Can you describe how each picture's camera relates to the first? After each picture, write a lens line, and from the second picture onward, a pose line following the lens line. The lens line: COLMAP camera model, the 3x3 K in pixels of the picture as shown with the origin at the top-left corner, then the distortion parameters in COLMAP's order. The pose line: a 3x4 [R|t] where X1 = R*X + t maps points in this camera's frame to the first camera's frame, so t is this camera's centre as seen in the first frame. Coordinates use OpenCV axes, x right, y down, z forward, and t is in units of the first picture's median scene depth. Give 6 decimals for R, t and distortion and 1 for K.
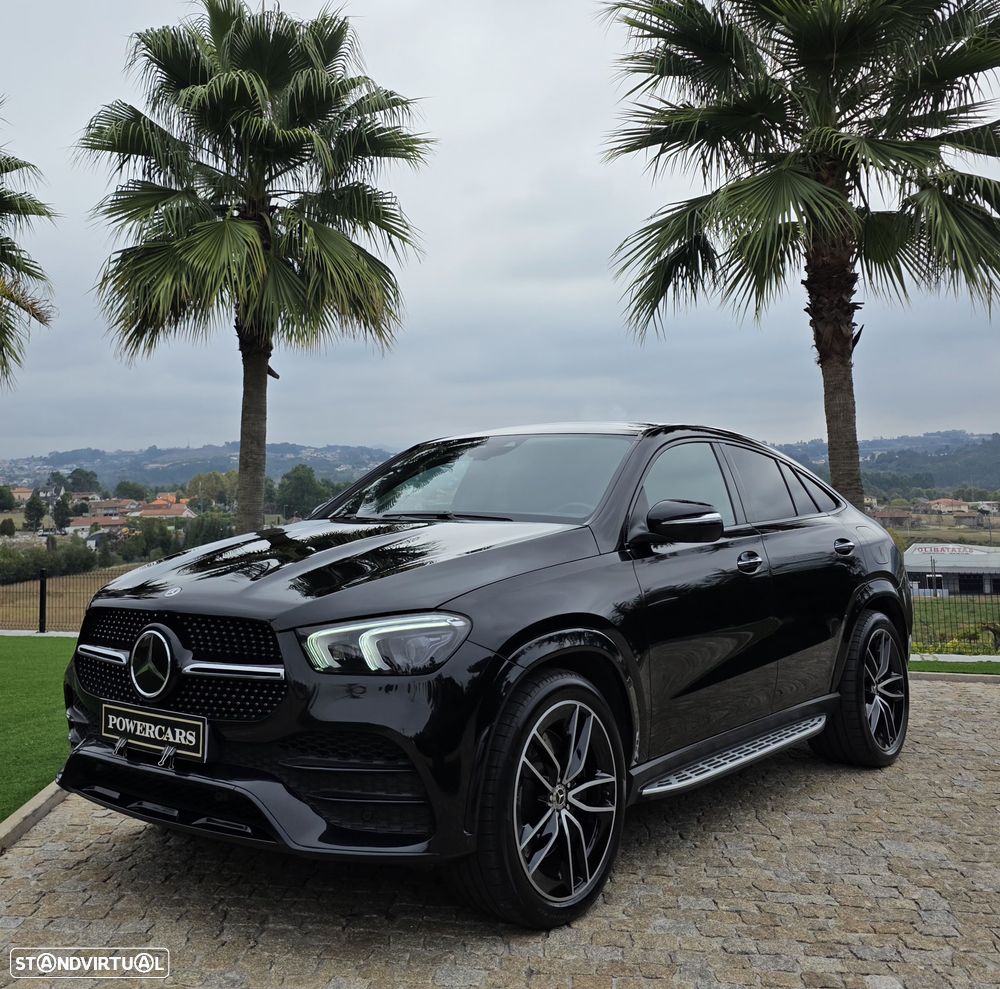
lens RADIAL K [[1116.1, 0, 384.0], [0, 1116.1, 388.5], [0, 0, 1]] dist [0.112936, -0.157097]
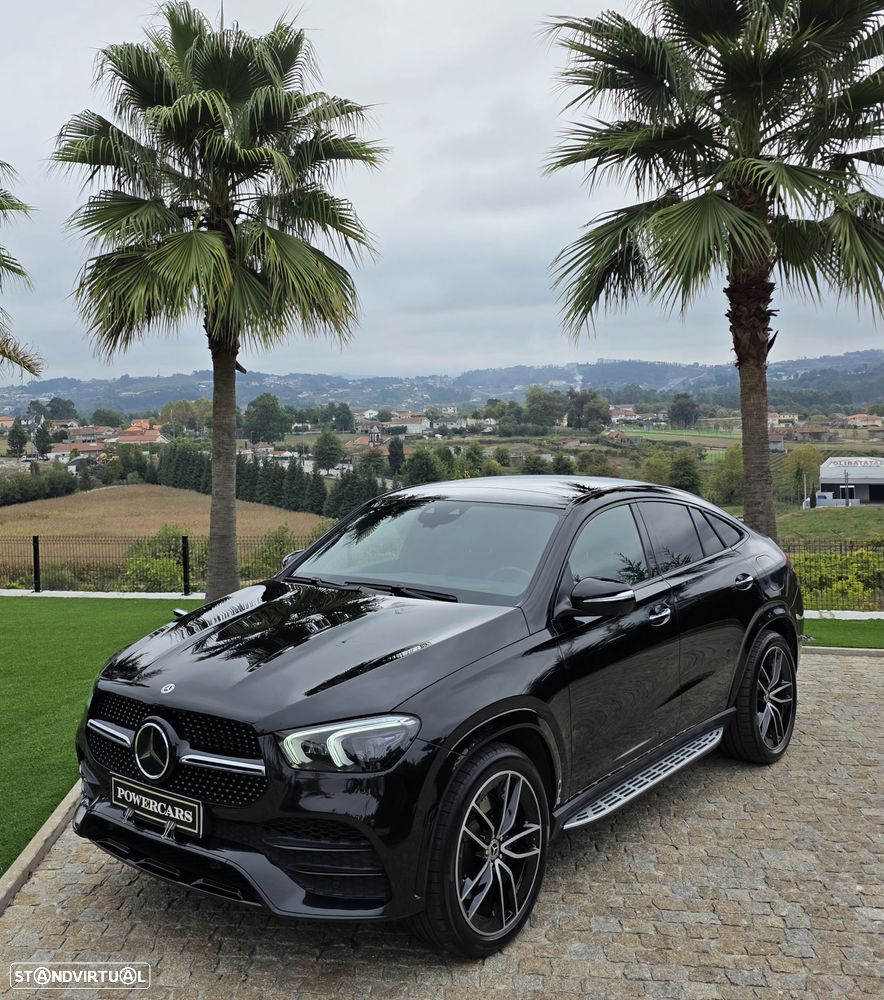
lens RADIAL K [[1043.2, 0, 359.0], [0, 1043.2, 440.3], [0, 0, 1]] dist [0.124148, -0.197001]
pose [[0.999803, -0.013345, 0.014724, -0.000048], [0.011544, 0.993155, 0.116229, -0.066069], [-0.016174, -0.116036, 0.993113, -0.023355]]
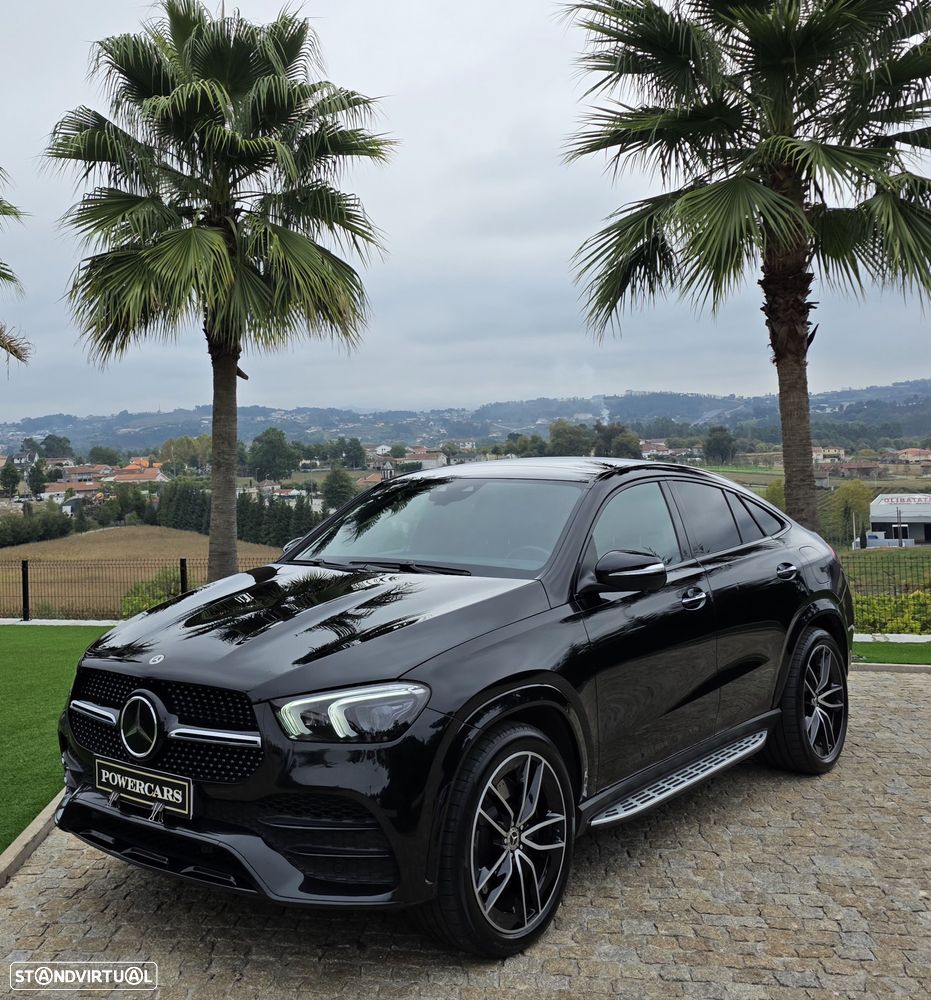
lens RADIAL K [[1111.2, 0, 345.8], [0, 1111.2, 423.2], [0, 0, 1]] dist [0.120218, -0.178941]
pose [[0.999807, -0.018296, -0.007160, 0.002345], [0.018730, 0.997634, 0.066143, -0.037493], [0.005933, -0.066264, 0.997784, -0.021831]]
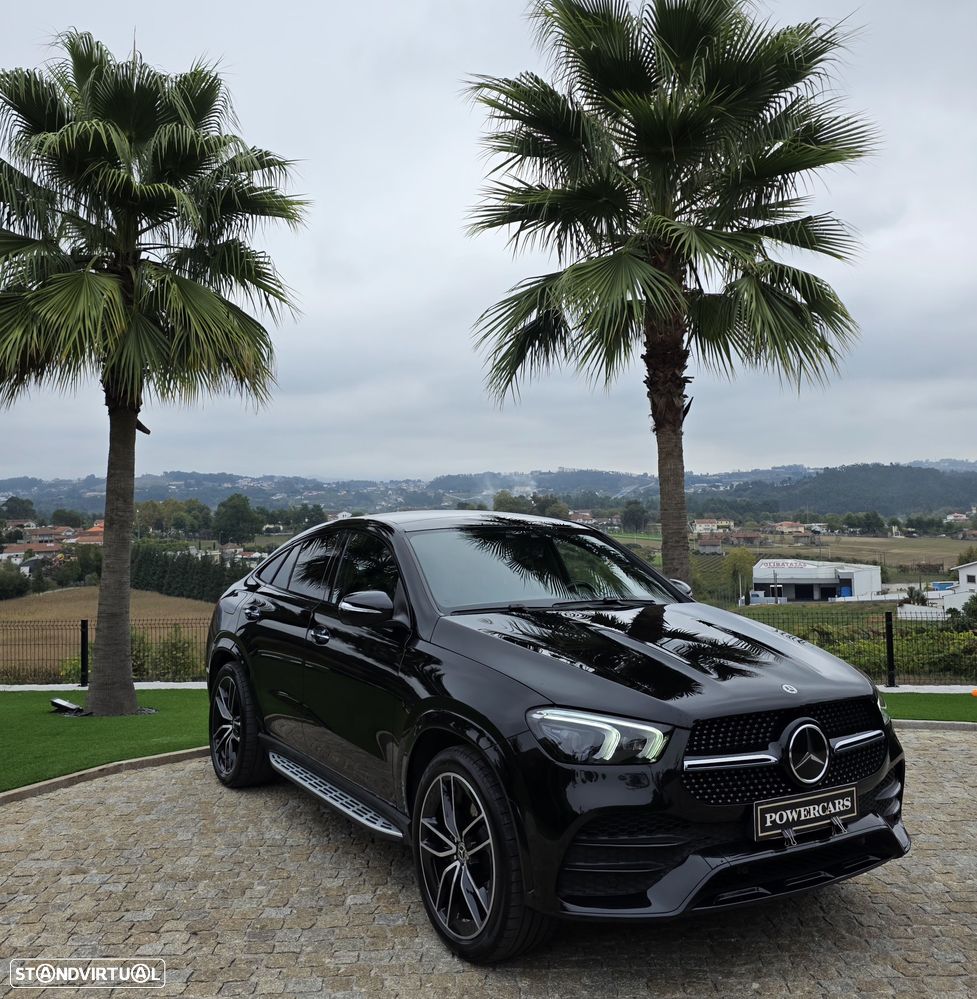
lens RADIAL K [[1001.4, 0, 504.5], [0, 1001.4, 454.5], [0, 0, 1]] dist [0.090308, -0.118606]
pose [[0.983145, 0.008621, 0.182623, 0.056863], [-0.014027, 0.999500, 0.028334, -0.022504], [-0.182287, -0.030418, 0.982775, 0.061737]]
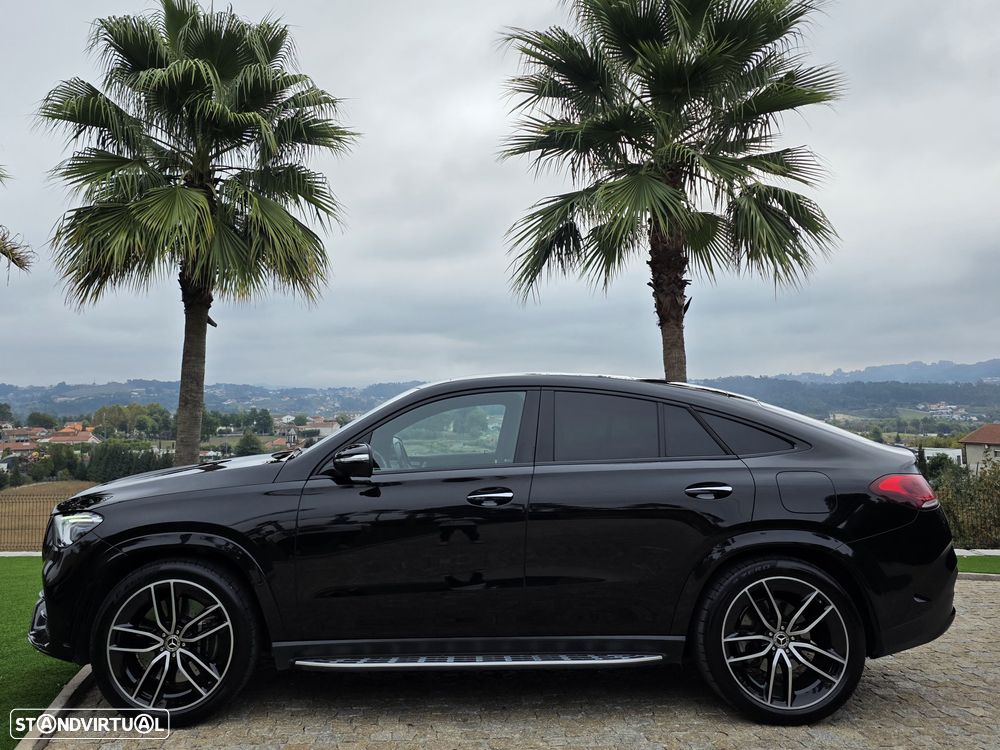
lens RADIAL K [[868.3, 0, 459.9], [0, 868.3, 308.6], [0, 0, 1]] dist [0.090115, -0.121725]
pose [[0.975797, 0.029429, 0.216687, -0.049072], [-0.021600, 0.999028, -0.038413, 0.001454], [-0.217607, 0.032803, 0.975485, 0.067935]]
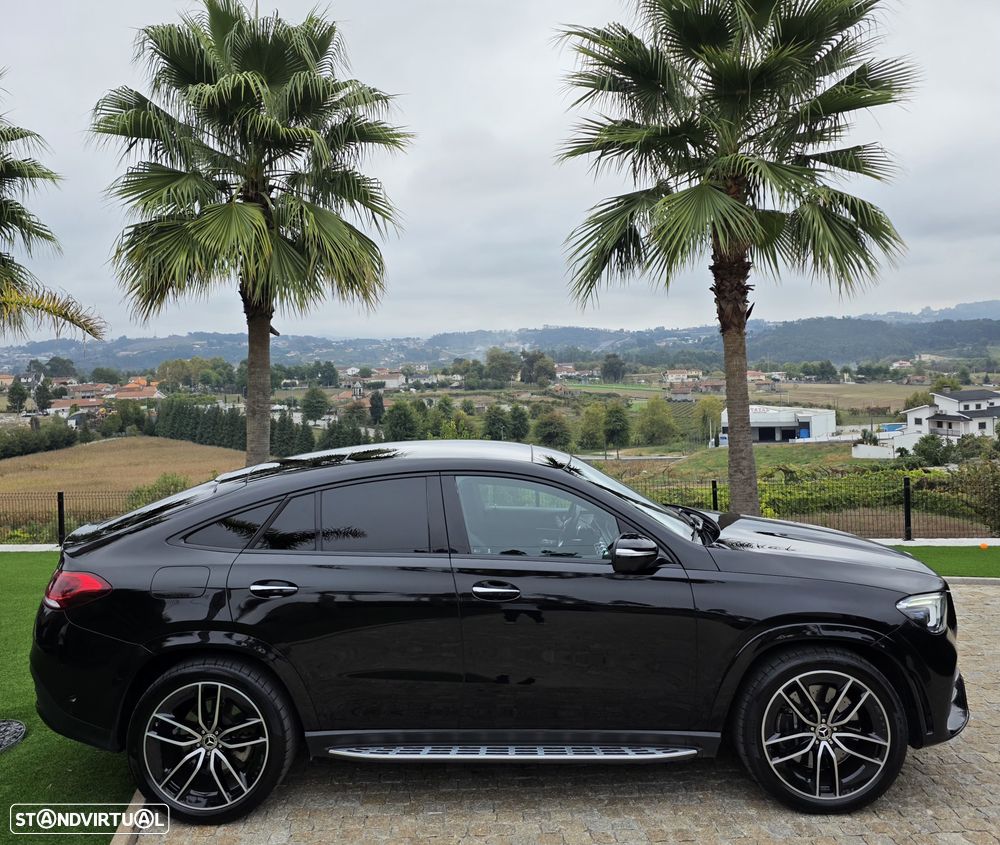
lens RADIAL K [[899.2, 0, 494.6], [0, 899.2, 370.4], [0, 0, 1]] dist [0.106602, -0.160255]
pose [[0.983053, -0.015408, 0.182672, -0.050280], [-0.001390, 0.995807, 0.091473, -0.064900], [-0.183315, -0.090177, 0.978909, 0.033598]]
